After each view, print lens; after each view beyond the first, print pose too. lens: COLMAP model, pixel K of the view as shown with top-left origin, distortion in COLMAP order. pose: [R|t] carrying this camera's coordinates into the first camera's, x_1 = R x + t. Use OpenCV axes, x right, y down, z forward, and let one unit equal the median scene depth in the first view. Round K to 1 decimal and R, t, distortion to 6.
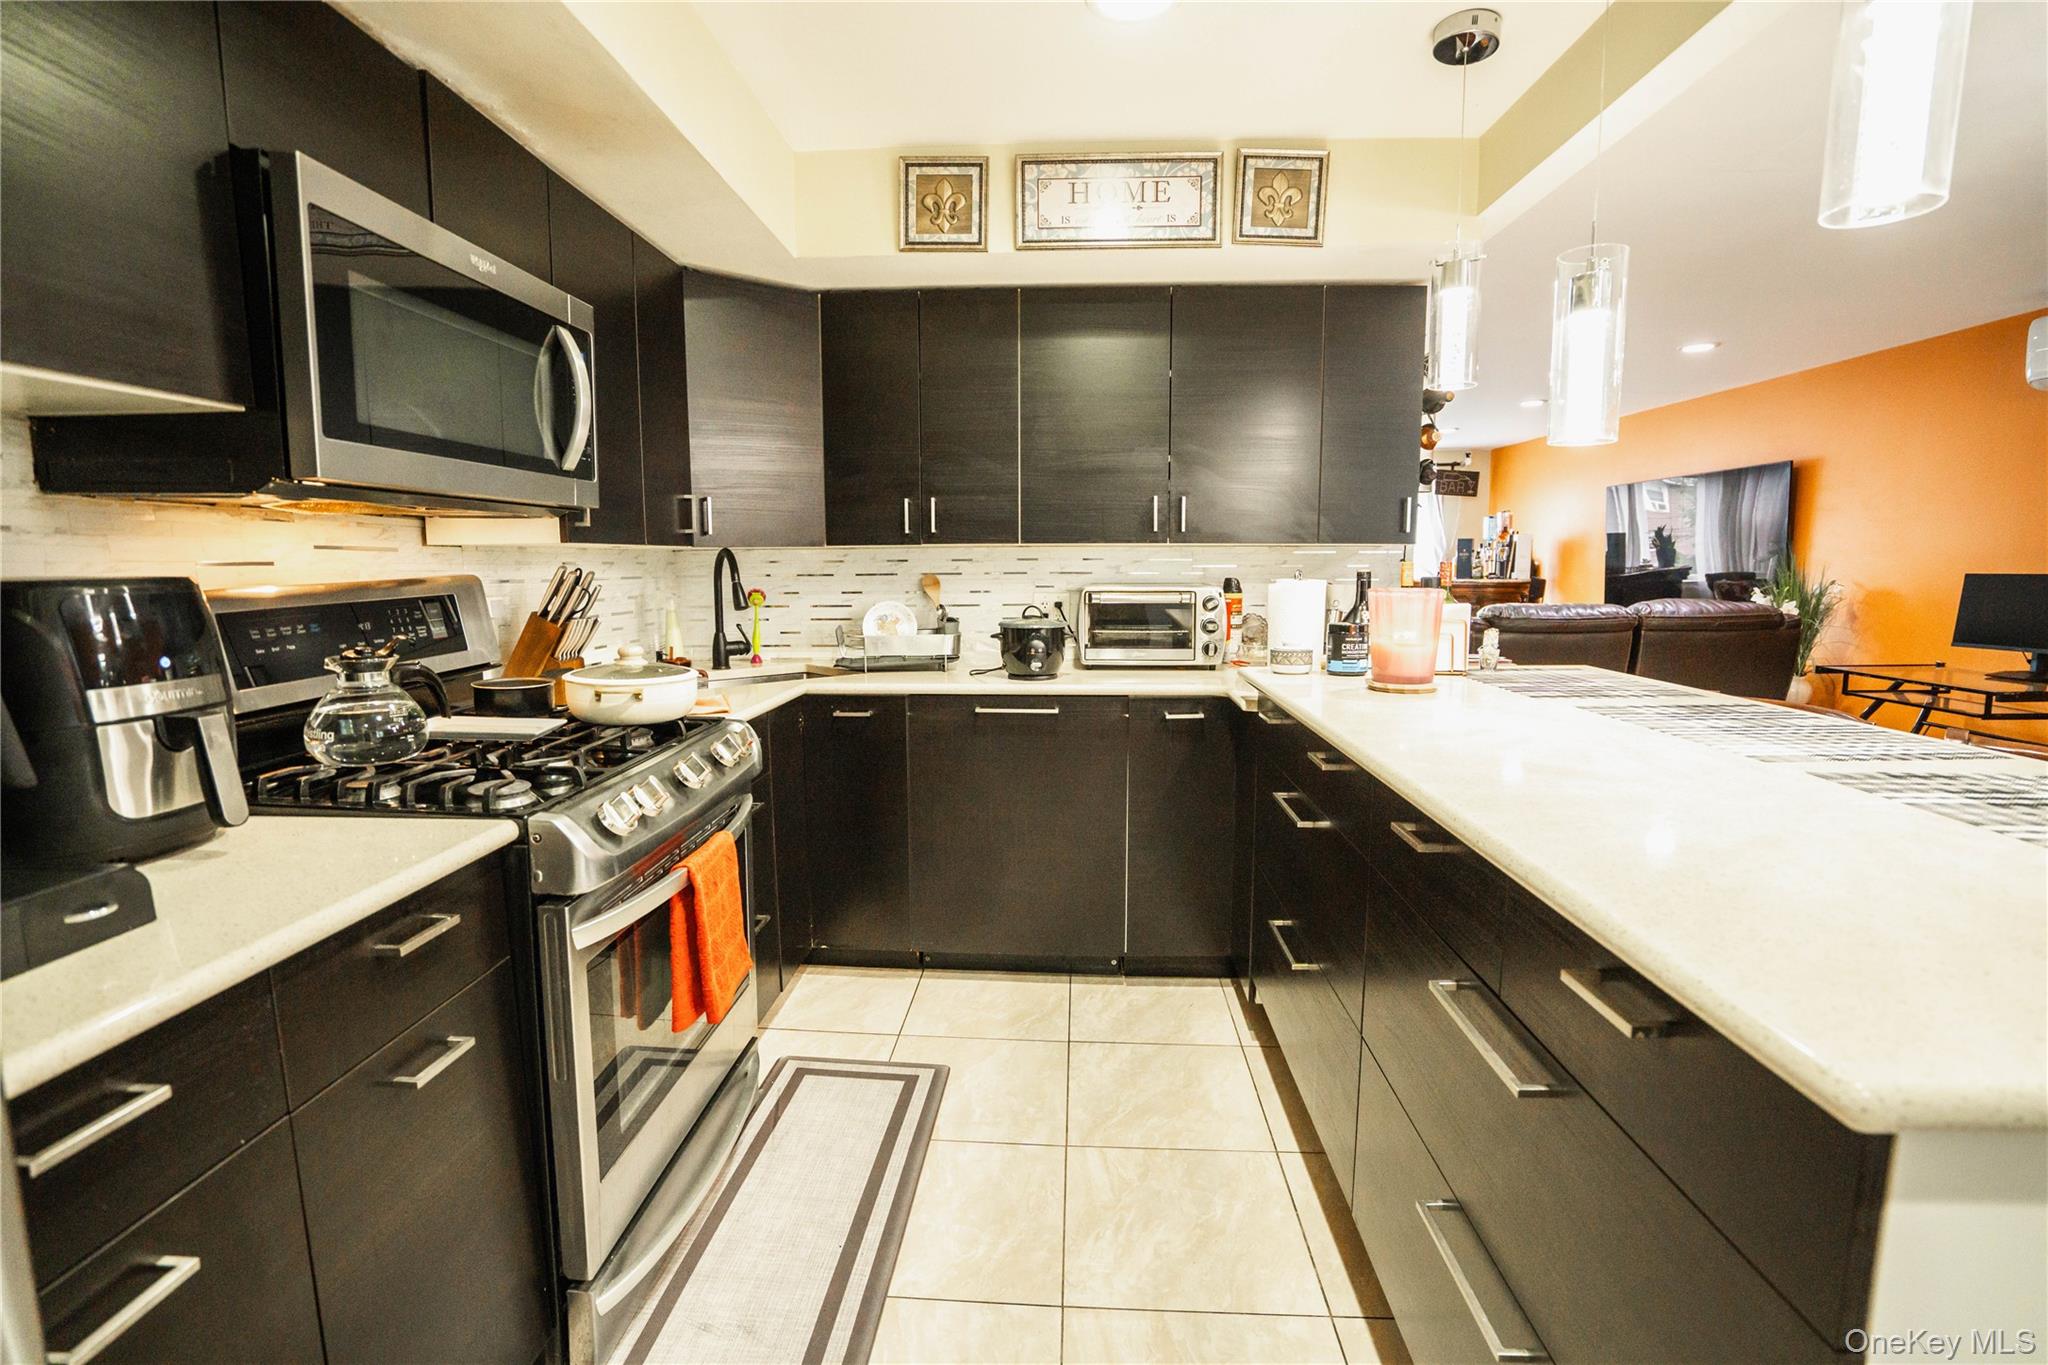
lens RADIAL K [[946.0, 0, 1018.9], [0, 946.0, 682.1], [0, 0, 1]] dist [-0.064795, 0.030014]
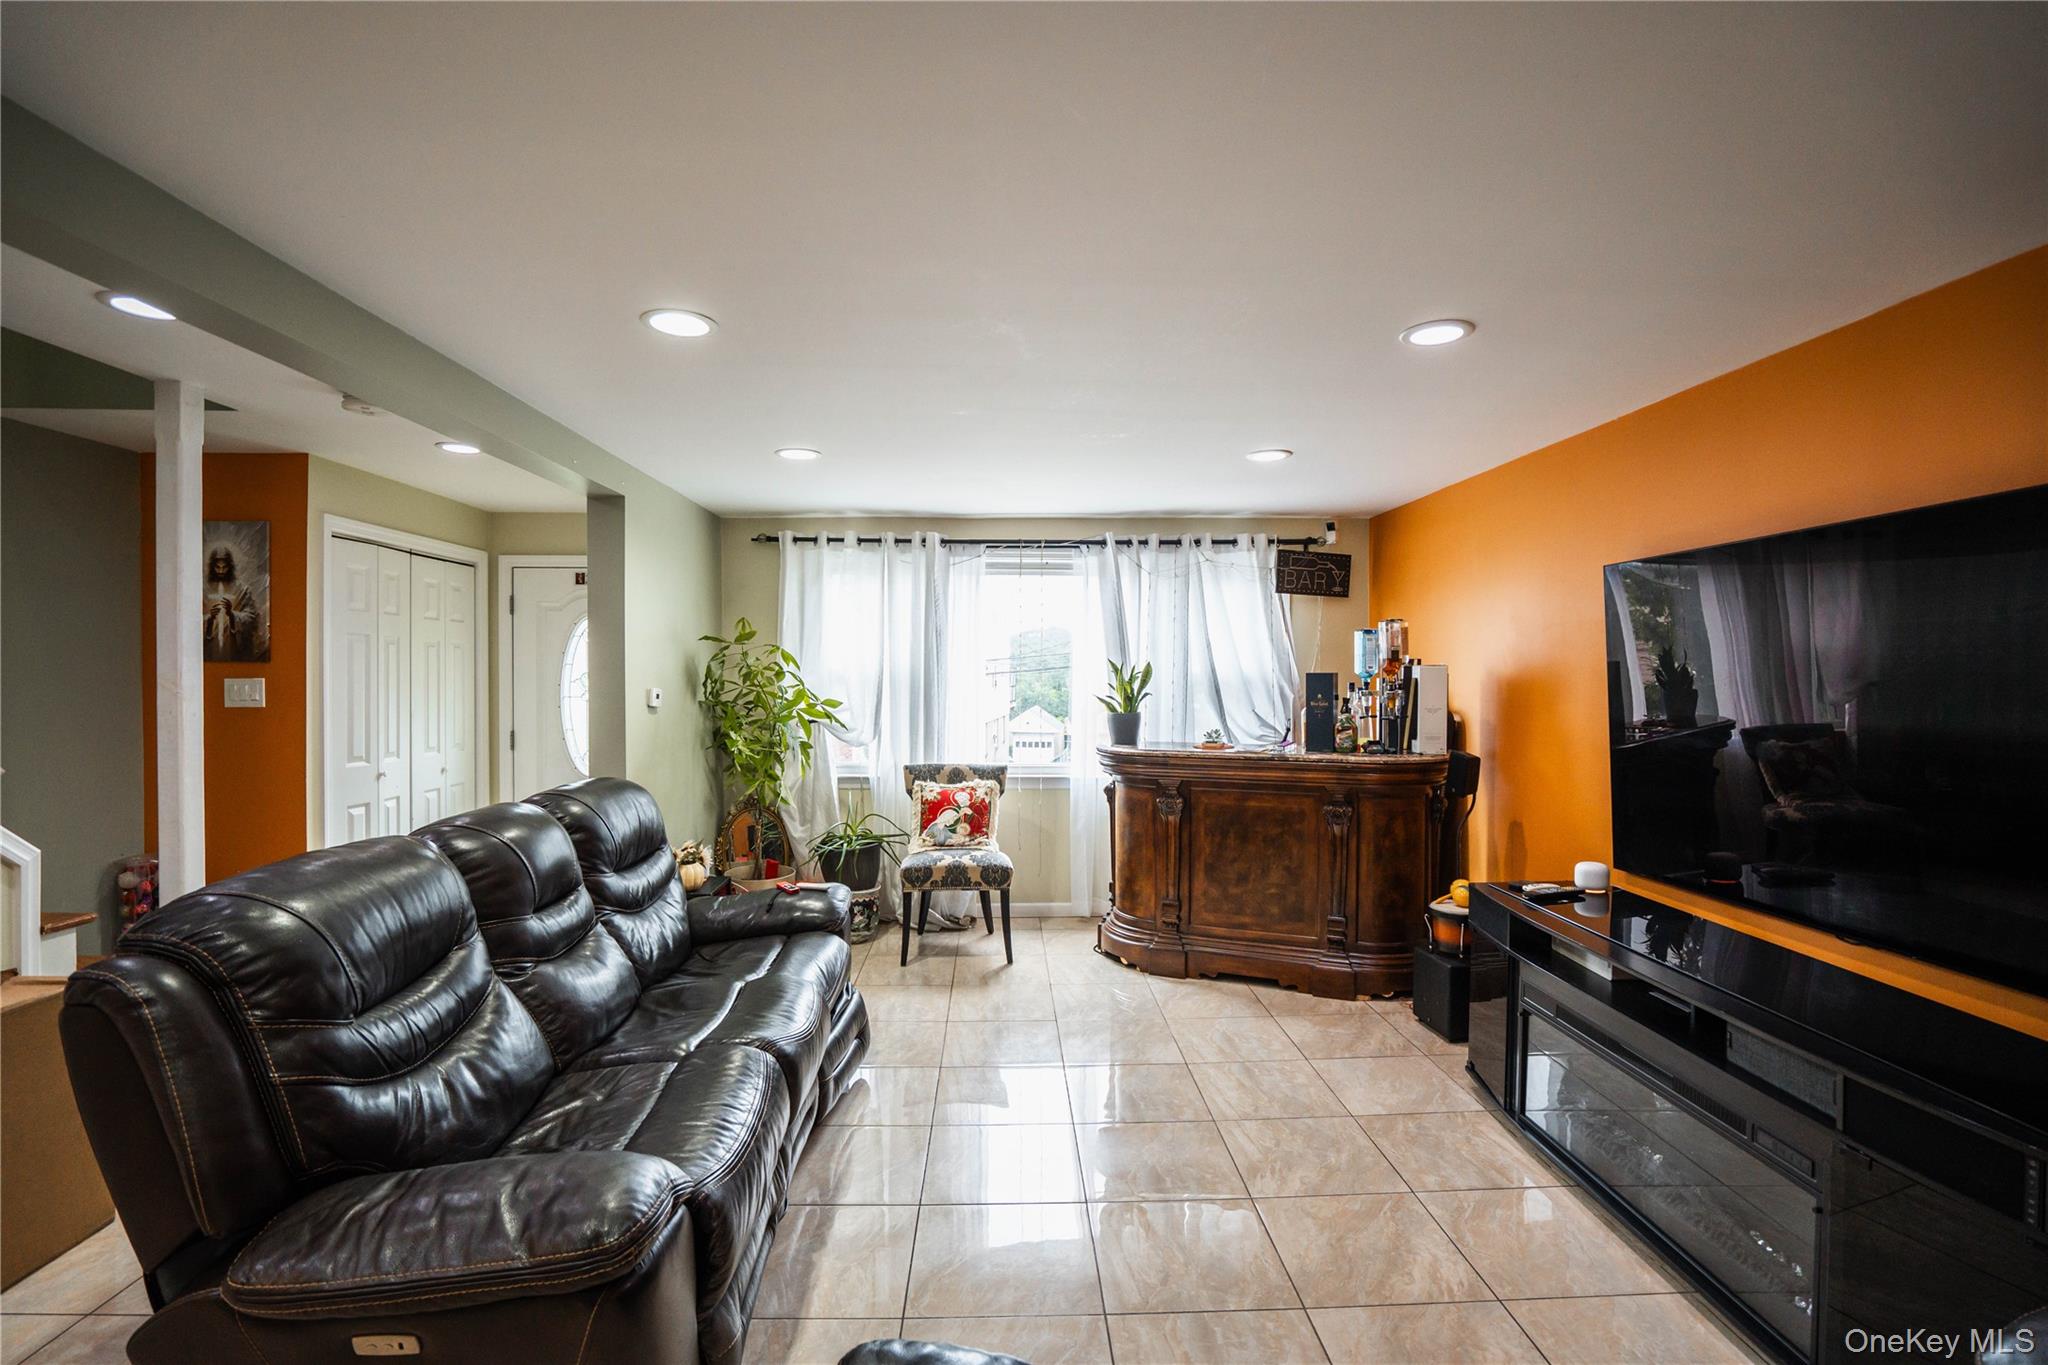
lens RADIAL K [[946.0, 0, 1018.9], [0, 946.0, 682.1], [0, 0, 1]] dist [-0.064795, 0.030014]
pose [[0.997088, 0.003274, 0.076188, 0.875287], [0.006073, 0.992496, -0.122126, -0.277841], [-0.076016, 0.122233, 0.989586, 1.603586]]
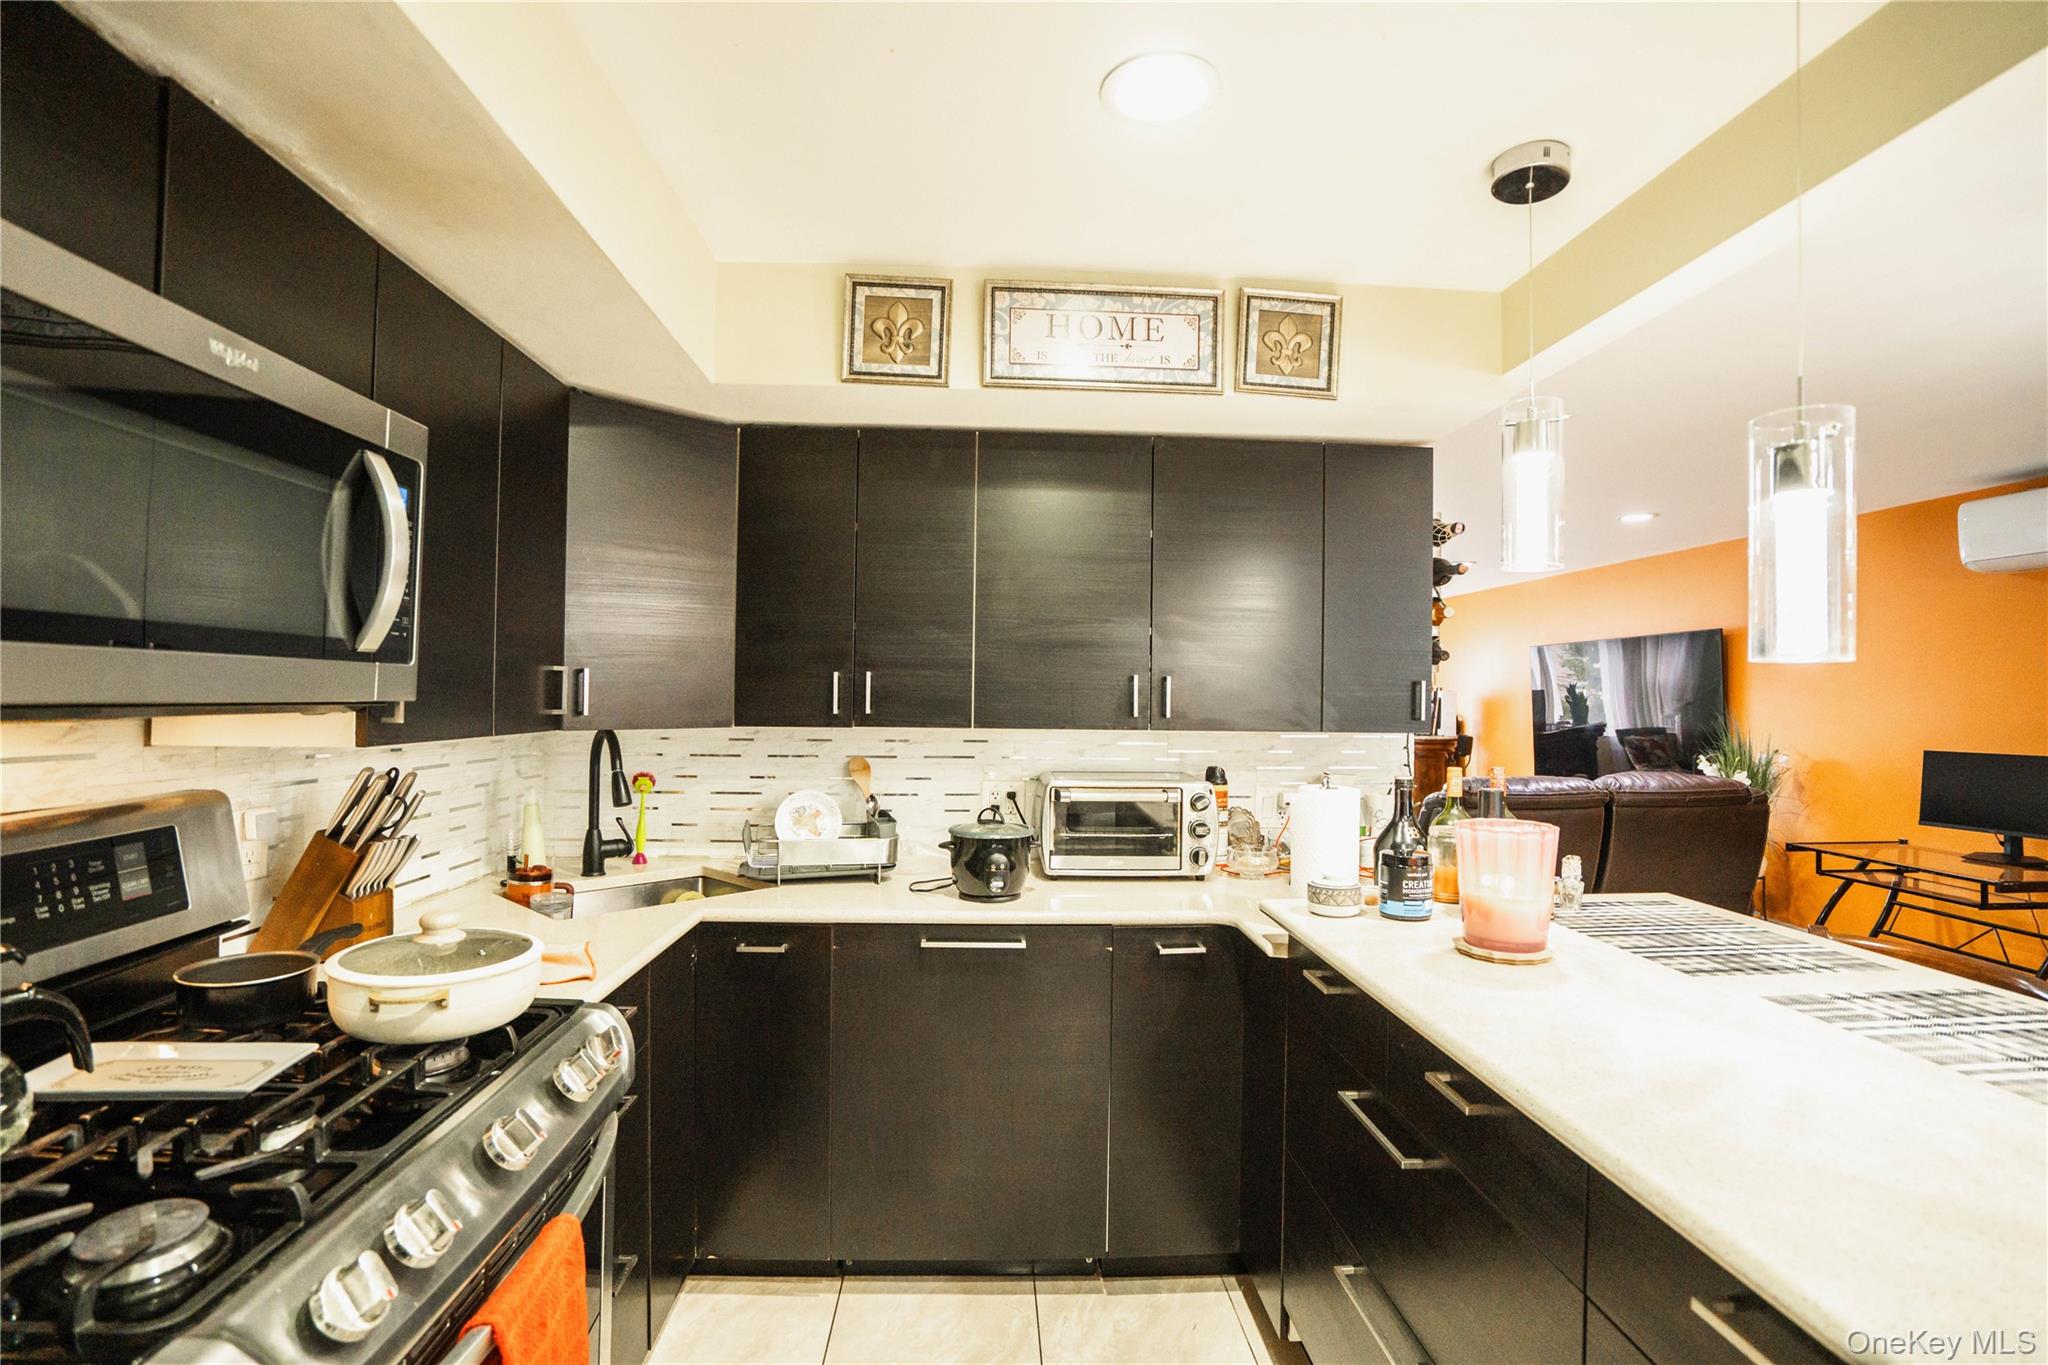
lens RADIAL K [[946.0, 0, 1018.9], [0, 946.0, 682.1], [0, 0, 1]] dist [-0.064795, 0.030014]
pose [[0.994641, 0.017441, 0.101906, -0.048272], [-0.002671, 0.989675, -0.143306, -0.074360], [-0.103353, 0.142266, 0.984418, 0.190008]]
